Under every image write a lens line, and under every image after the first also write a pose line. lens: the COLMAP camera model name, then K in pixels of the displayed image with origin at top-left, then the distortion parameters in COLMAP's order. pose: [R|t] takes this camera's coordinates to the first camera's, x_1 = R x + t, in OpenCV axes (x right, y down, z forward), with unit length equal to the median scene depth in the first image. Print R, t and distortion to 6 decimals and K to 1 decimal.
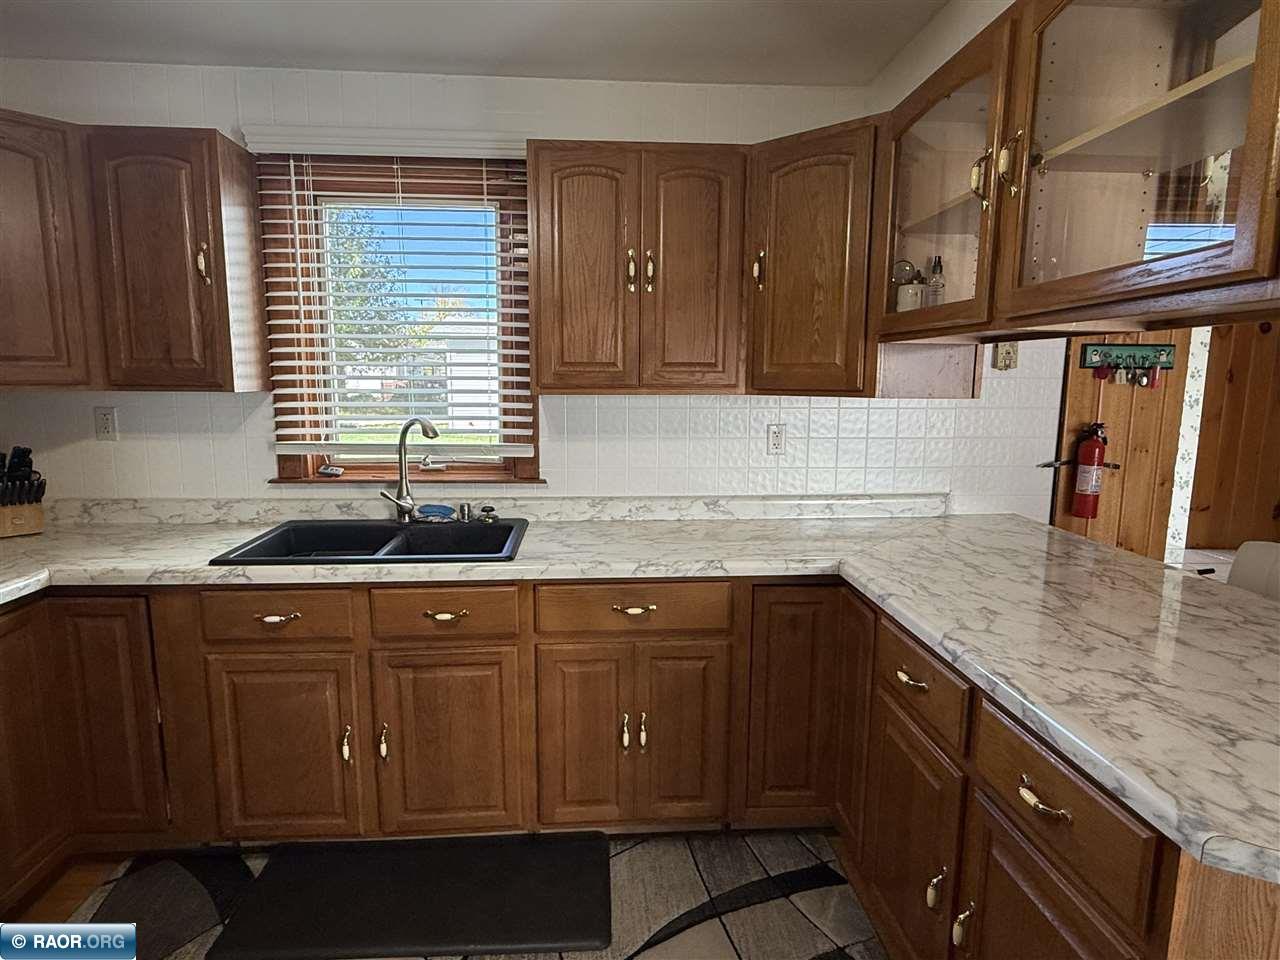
lens RADIAL K [[748.7, 0, 640.0], [0, 748.7, 480.0], [0, 0, 1]] dist [0.025809, 0.000230]
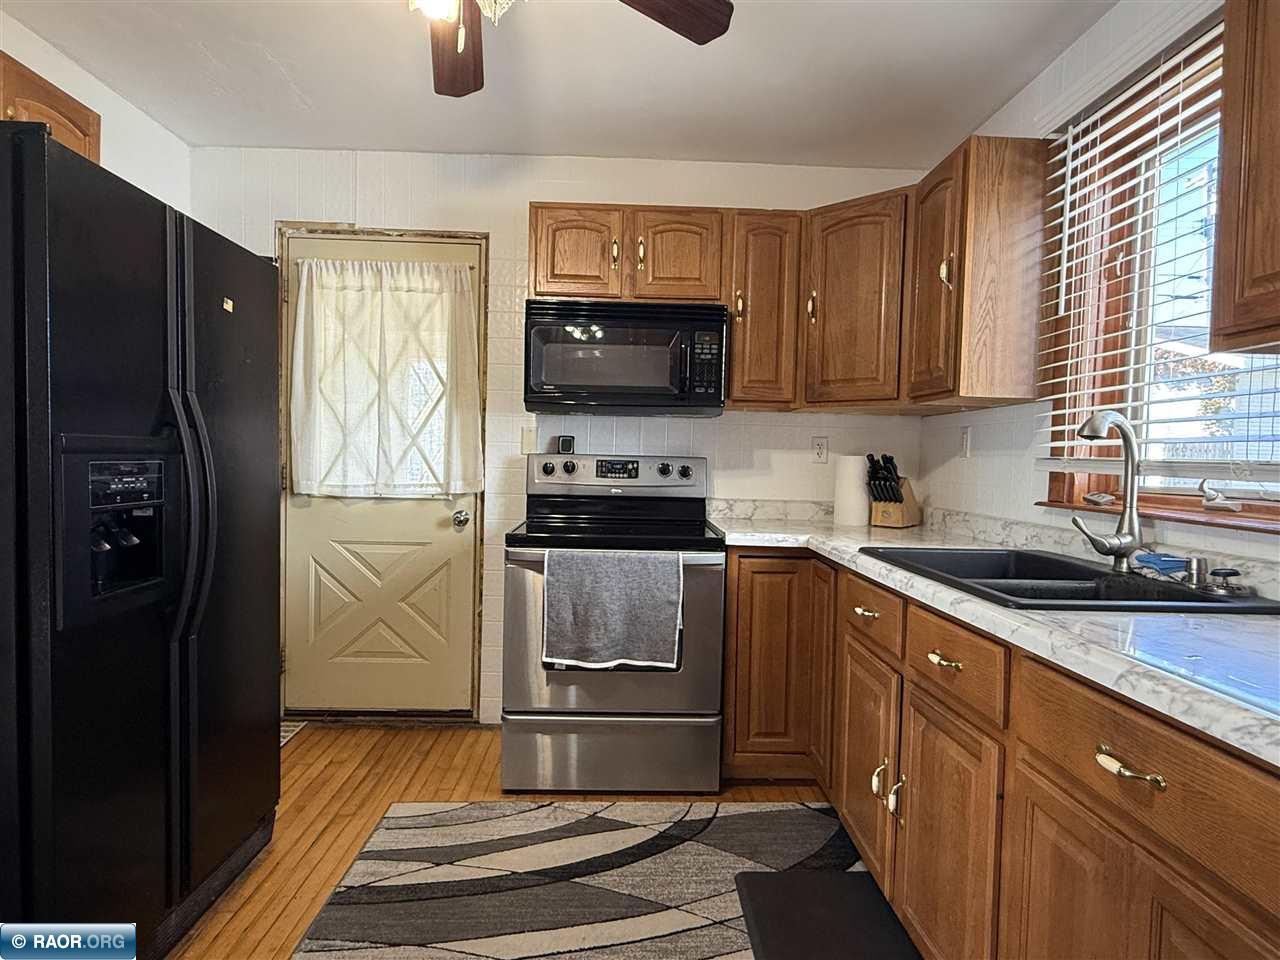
lens RADIAL K [[748.7, 0, 640.0], [0, 748.7, 480.0], [0, 0, 1]] dist [0.025809, 0.000230]
pose [[-0.038980, 0.020788, -0.999024, 0.413709], [-0.169733, 0.985117, 0.027121, 0.031110], [0.984719, 0.170625, -0.034871, 0.599324]]
